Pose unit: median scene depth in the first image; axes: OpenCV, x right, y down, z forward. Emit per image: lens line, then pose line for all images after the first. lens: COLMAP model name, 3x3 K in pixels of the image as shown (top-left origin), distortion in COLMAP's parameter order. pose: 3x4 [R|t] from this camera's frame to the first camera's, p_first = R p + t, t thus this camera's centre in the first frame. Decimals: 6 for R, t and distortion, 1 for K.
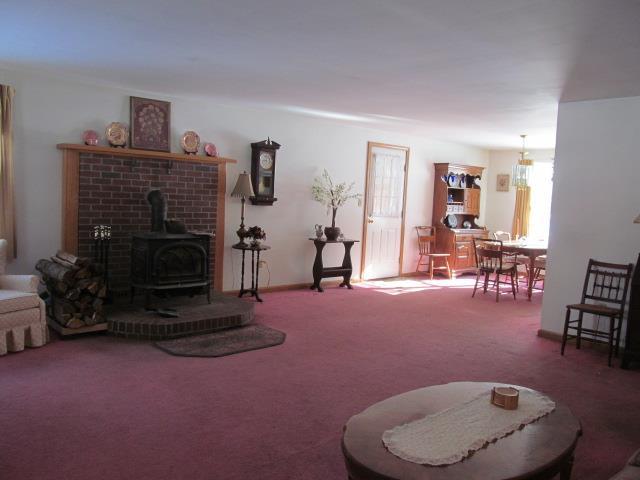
lens RADIAL K [[536.7, 0, 320.0], [0, 536.7, 240.0], [0, 0, 1]] dist [-0.005317, -0.002663]
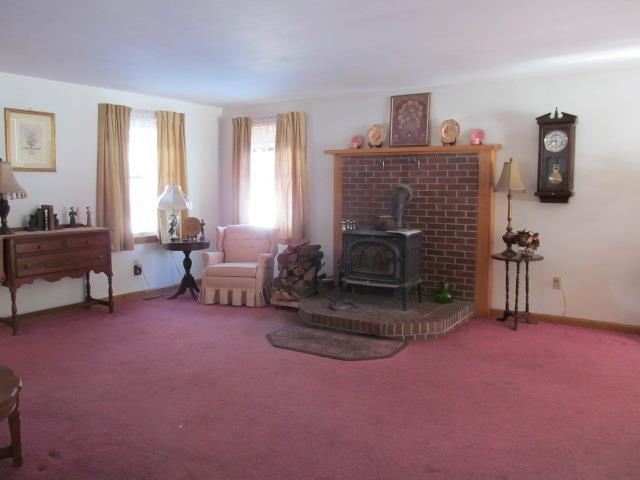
lens RADIAL K [[536.7, 0, 320.0], [0, 536.7, 240.0], [0, 0, 1]] dist [-0.005317, -0.002663]
pose [[0.287557, 0.052304, -0.956334, 0.579140], [-0.075099, 0.996665, 0.031928, -0.016004], [0.954815, 0.062638, 0.290526, 0.566633]]
